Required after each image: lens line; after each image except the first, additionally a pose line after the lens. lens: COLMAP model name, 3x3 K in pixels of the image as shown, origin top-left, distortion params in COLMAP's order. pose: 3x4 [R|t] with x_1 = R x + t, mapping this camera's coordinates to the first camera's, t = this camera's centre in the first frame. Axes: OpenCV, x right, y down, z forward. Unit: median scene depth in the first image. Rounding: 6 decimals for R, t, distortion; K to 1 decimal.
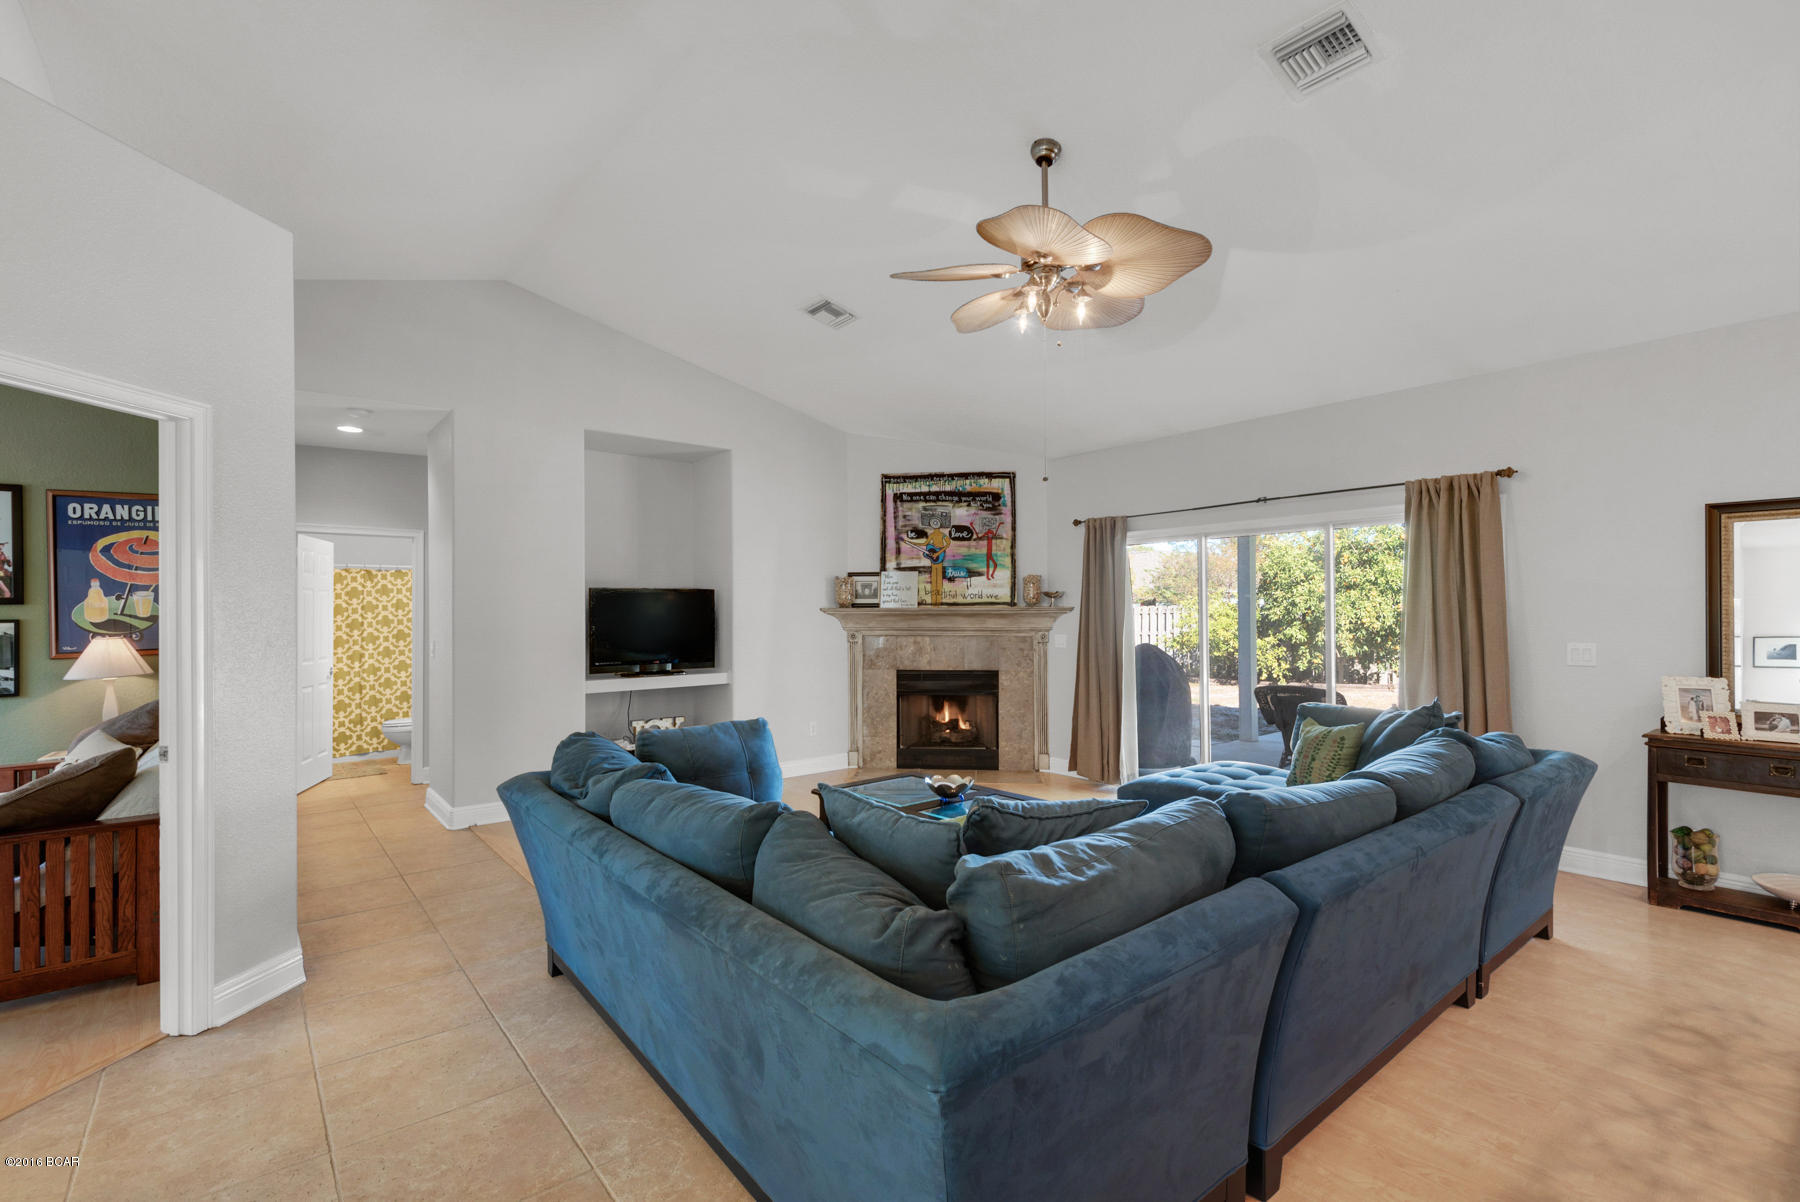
lens RADIAL K [[820.0, 0, 901.5], [0, 820.0, 609.6], [0, 0, 1]] dist [0.021607, -0.012337]
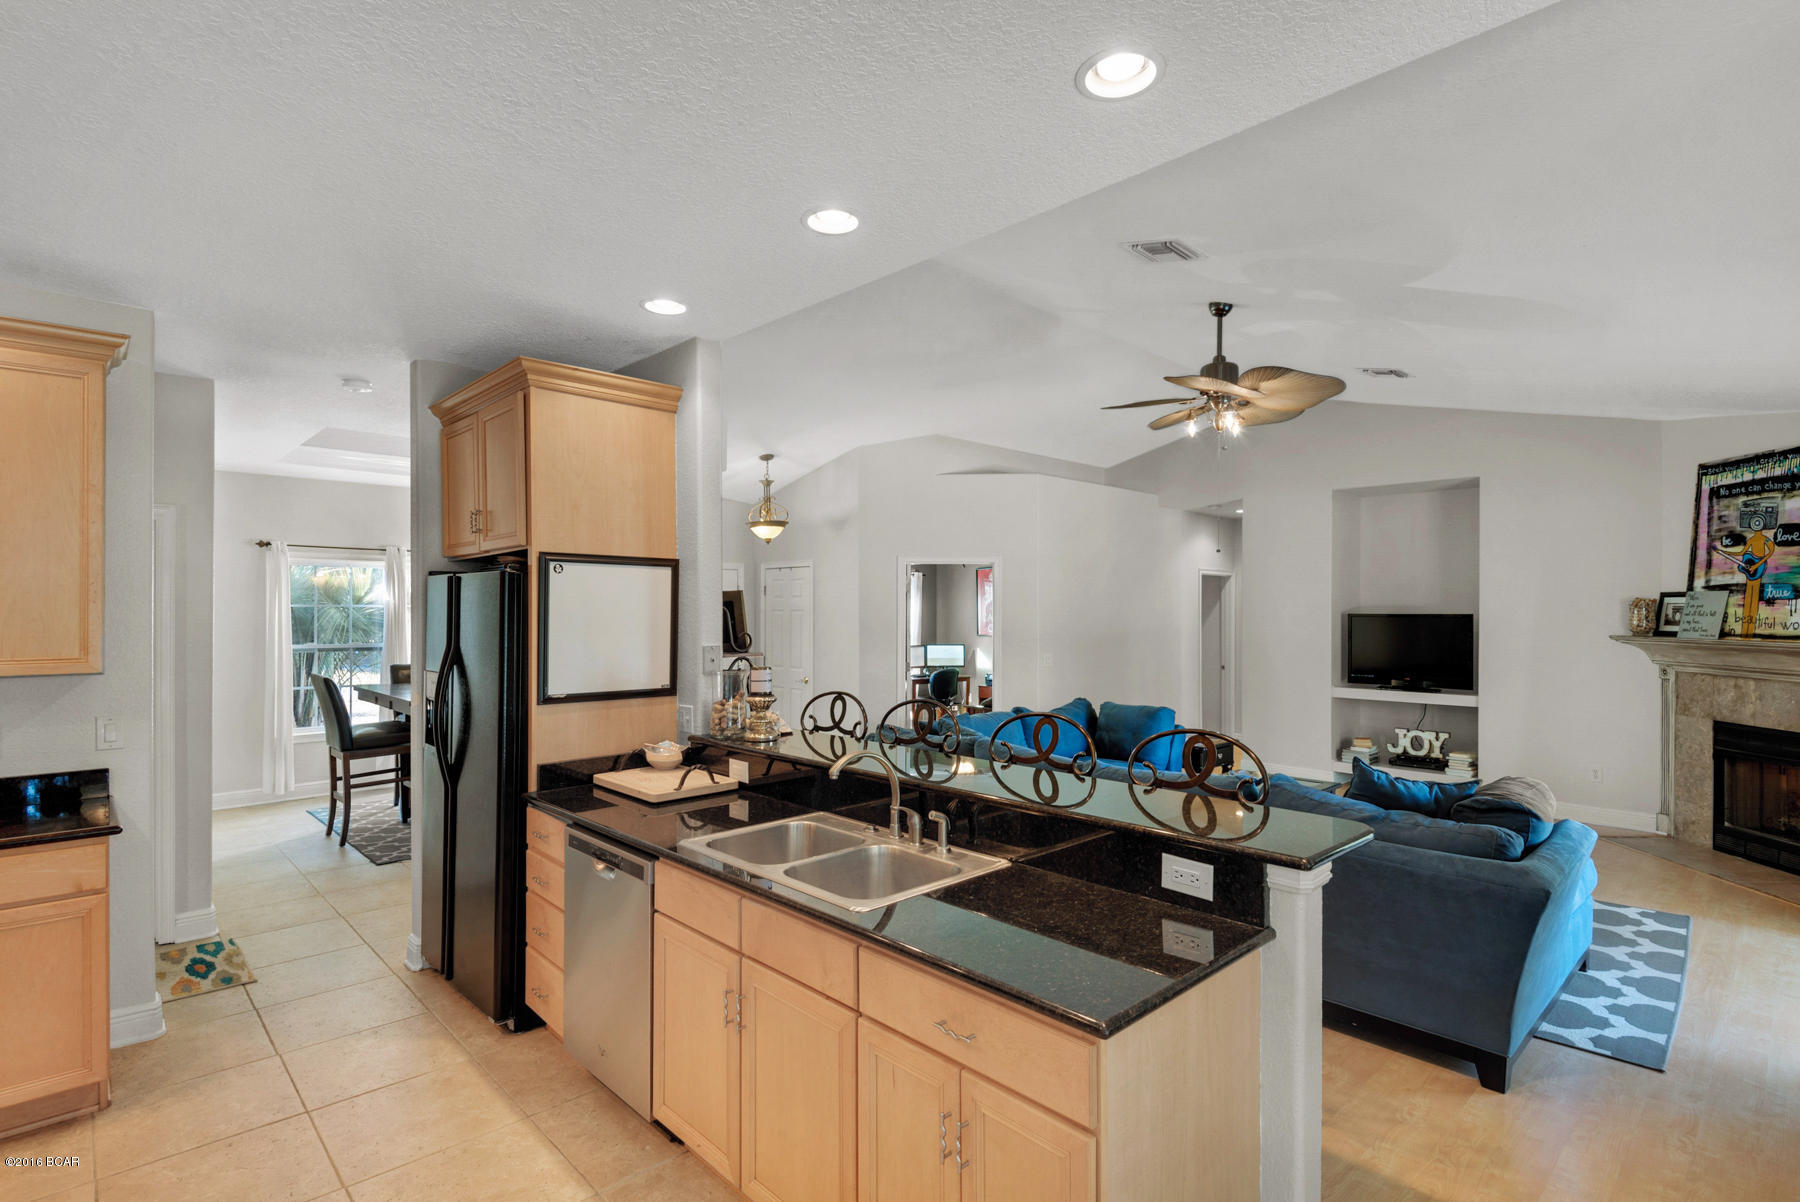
lens RADIAL K [[876.8, 0, 900.0], [0, 876.8, 601.0], [0, 0, 1]] dist [-0.012088, 0.000756]
pose [[0.071356, -0.002818, -0.997447, 0.751659], [0.002586, 0.999993, -0.002641, -0.037043], [0.997448, -0.002391, 0.071363, 0.193384]]
